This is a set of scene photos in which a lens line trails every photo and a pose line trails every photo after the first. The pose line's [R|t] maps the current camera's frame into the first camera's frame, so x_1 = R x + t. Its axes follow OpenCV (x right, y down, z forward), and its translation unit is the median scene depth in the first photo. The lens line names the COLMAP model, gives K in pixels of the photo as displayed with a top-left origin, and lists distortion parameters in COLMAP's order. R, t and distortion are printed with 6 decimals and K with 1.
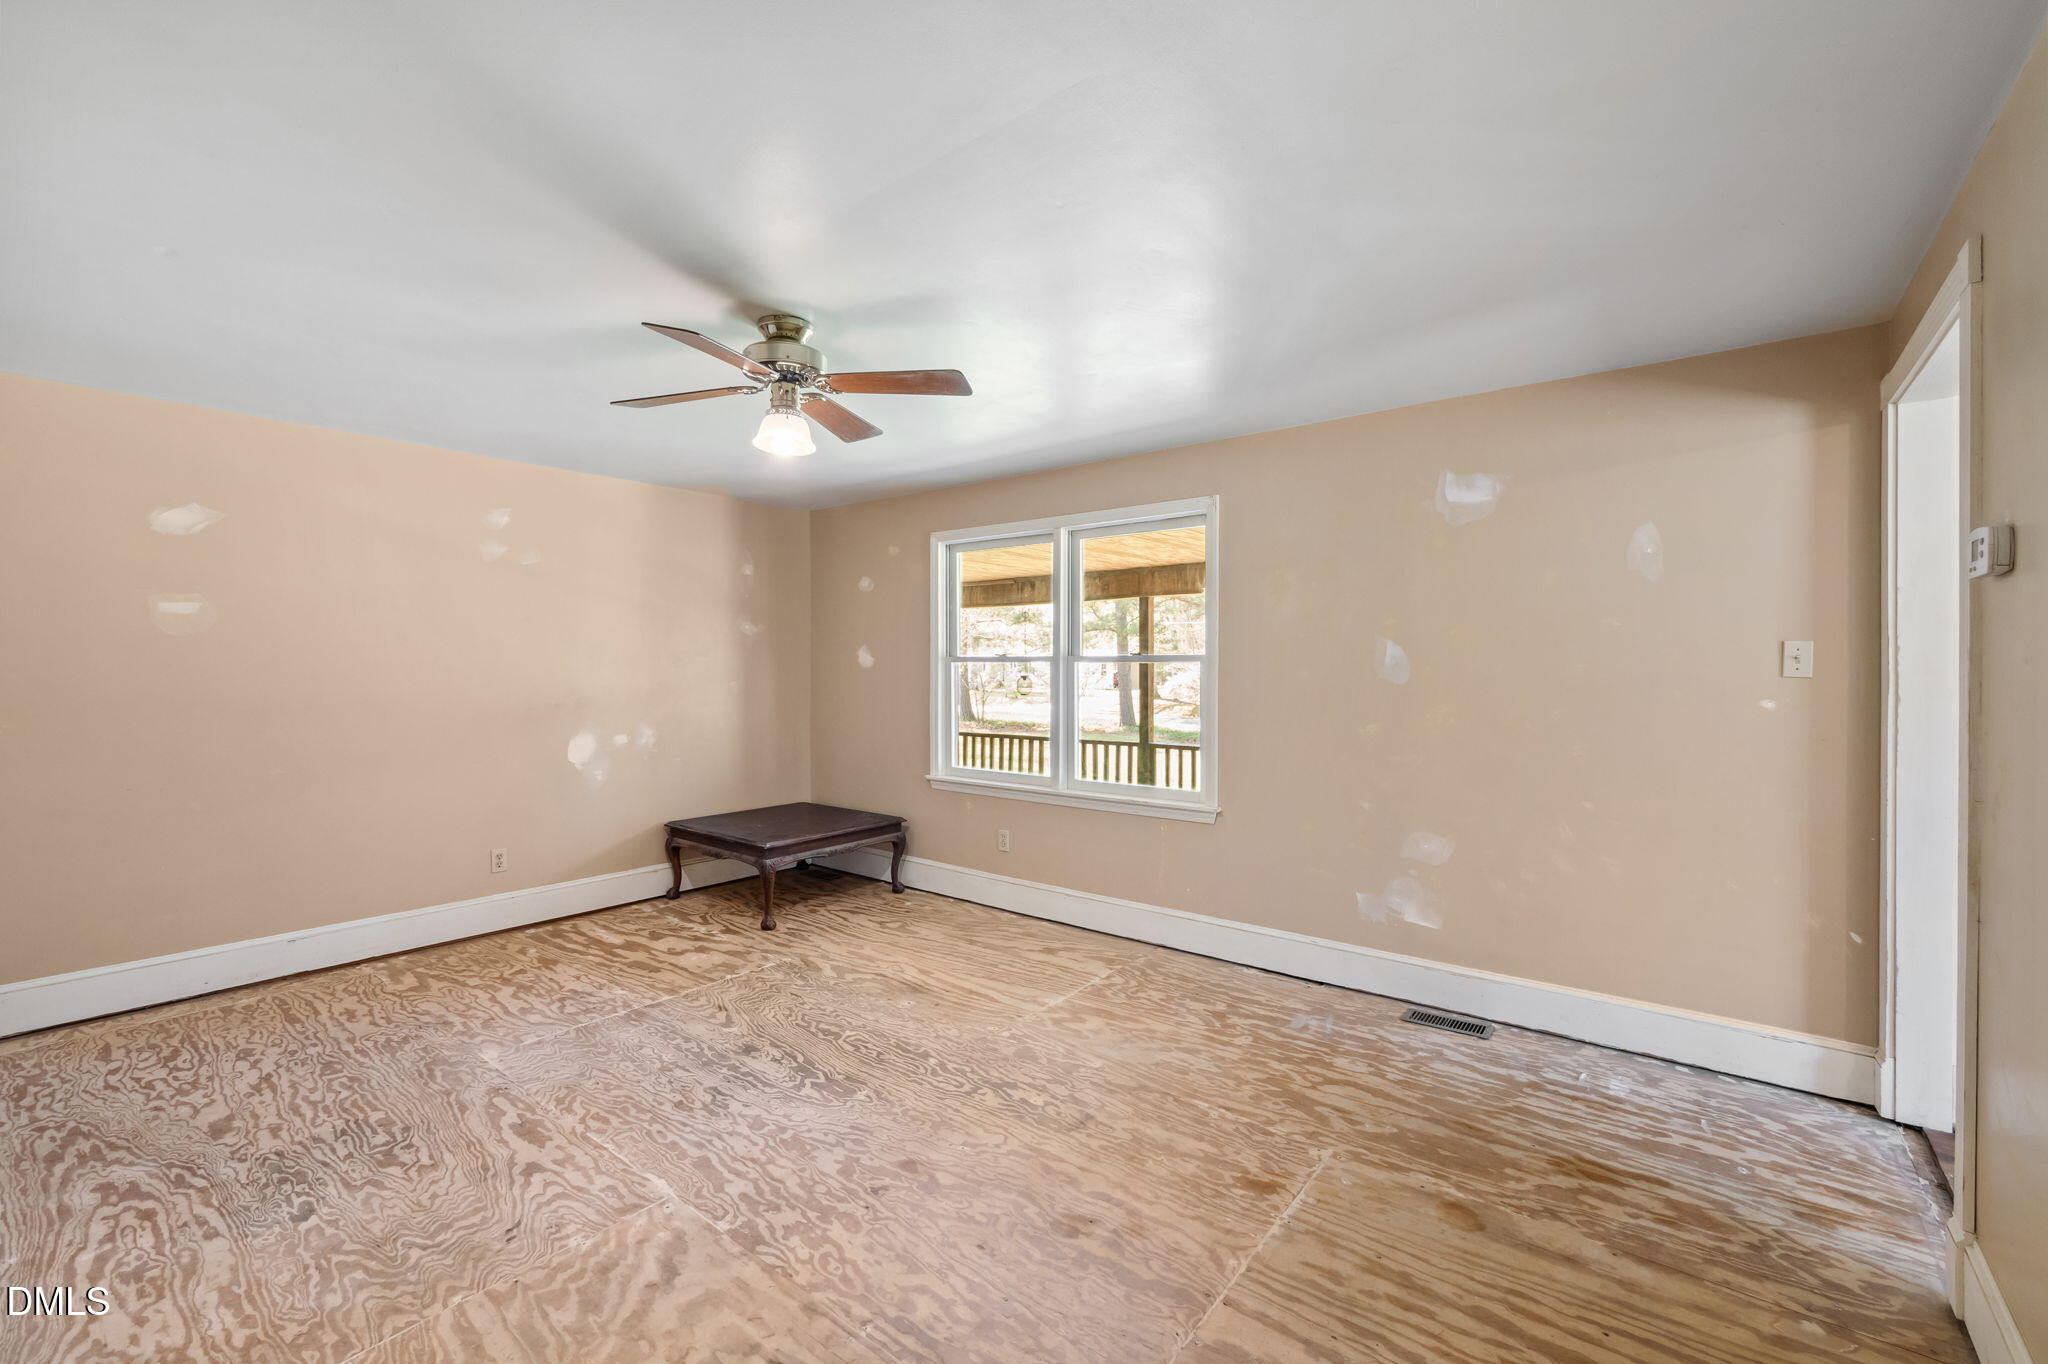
lens RADIAL K [[858.3, 0, 1023.1], [0, 858.3, 665.8], [0, 0, 1]] dist [-0.006394, -0.000157]
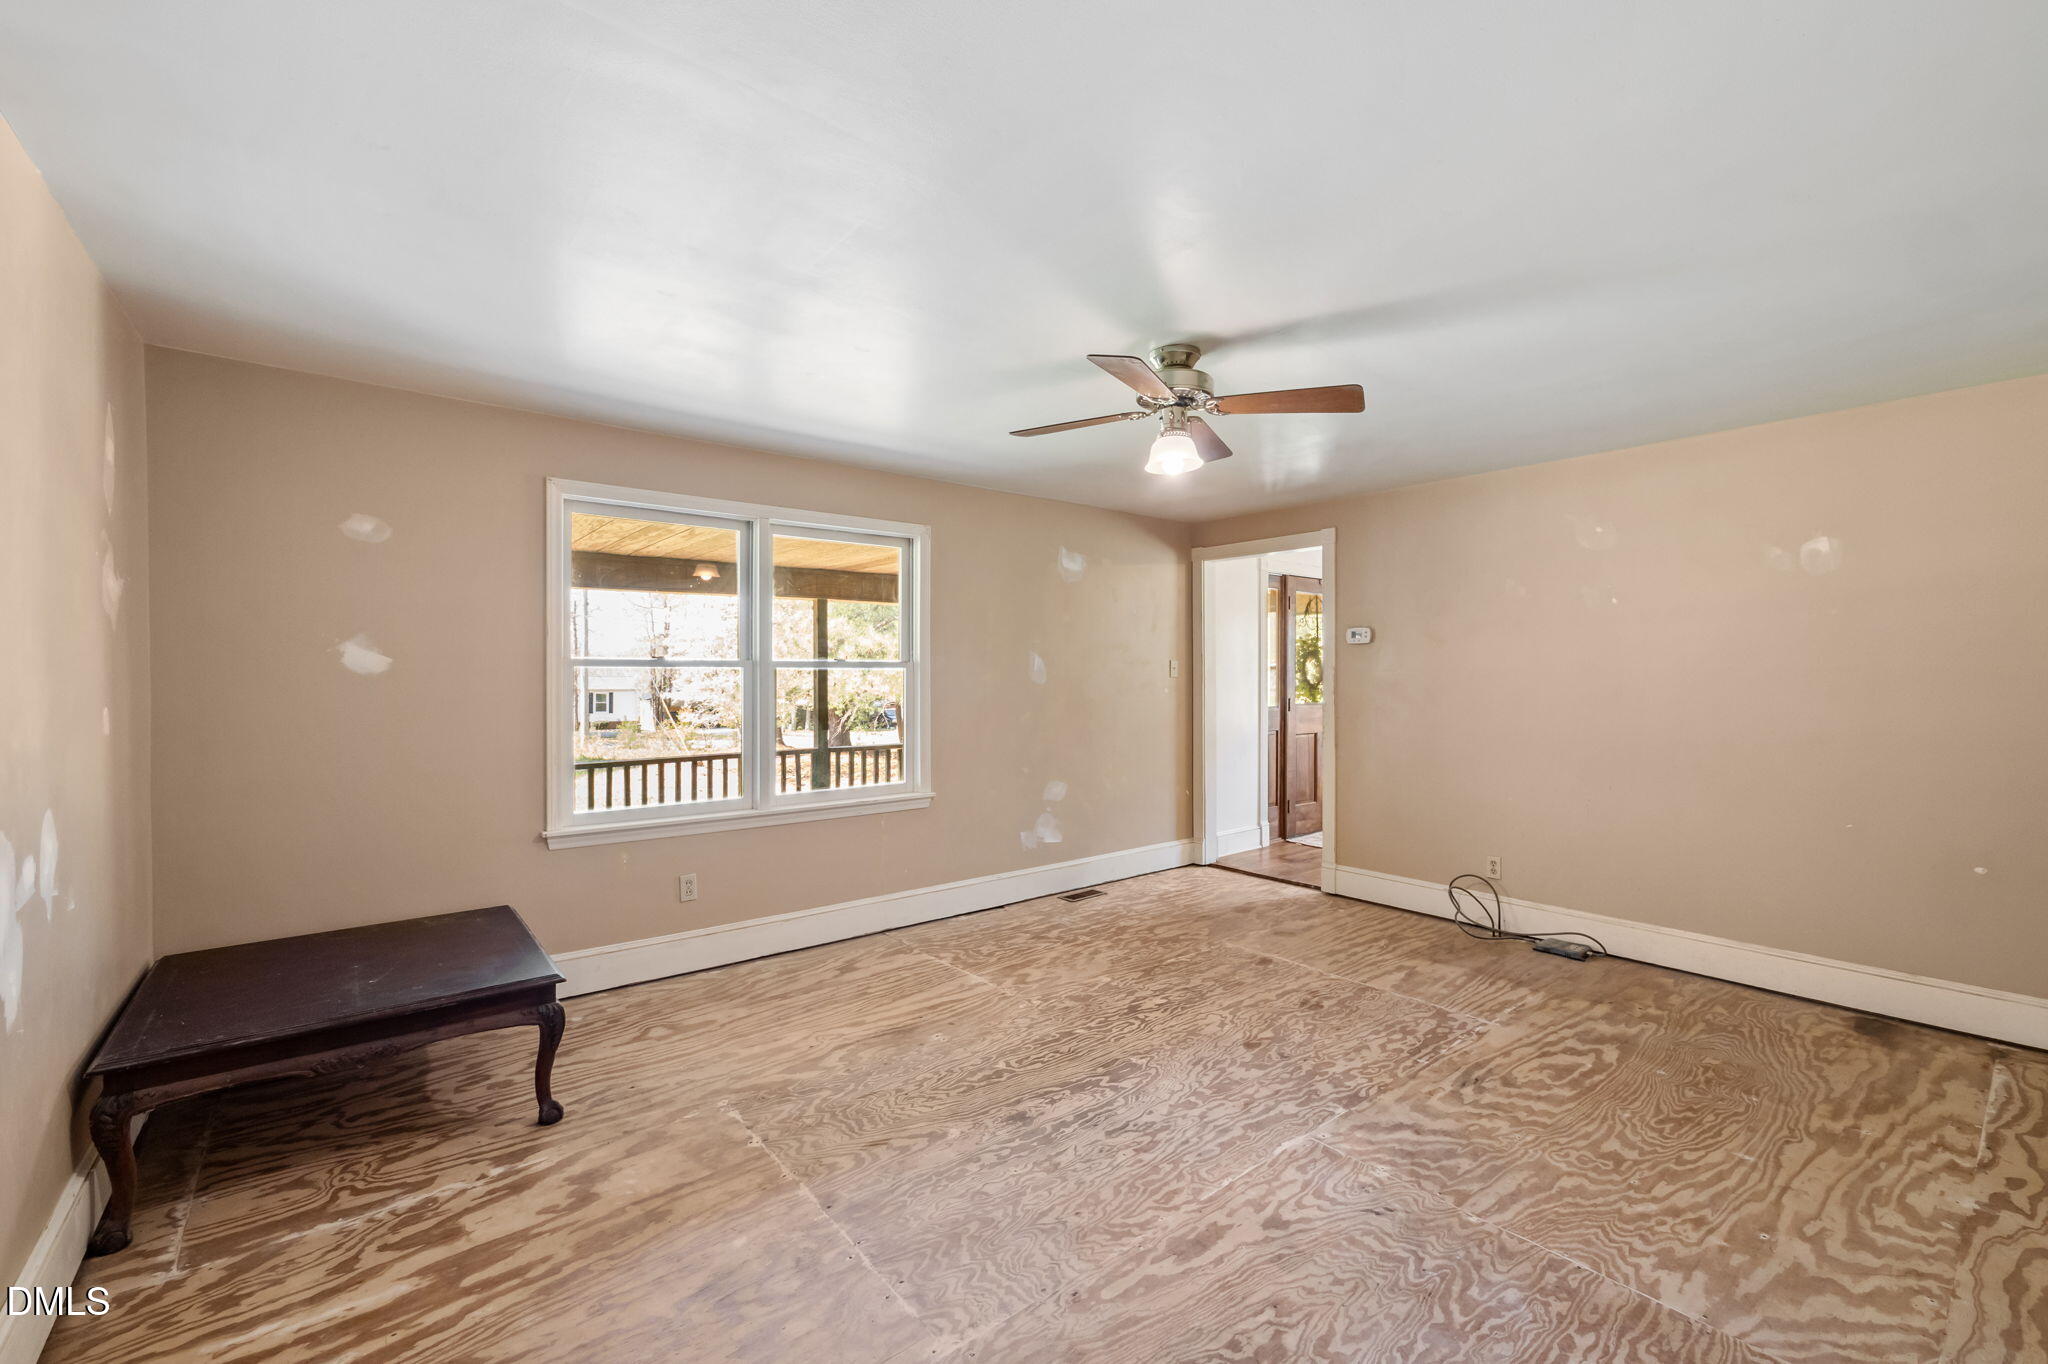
lens RADIAL K [[858.3, 0, 1023.3], [0, 858.3, 689.0], [0, 0, 1]] dist [-0.006394, -0.000157]
pose [[0.209843, -0.018523, 0.977560, -1.069315], [-0.002365, 0.999808, 0.019452, 0.000777], [-0.977732, -0.006394, 0.209759, 0.759209]]
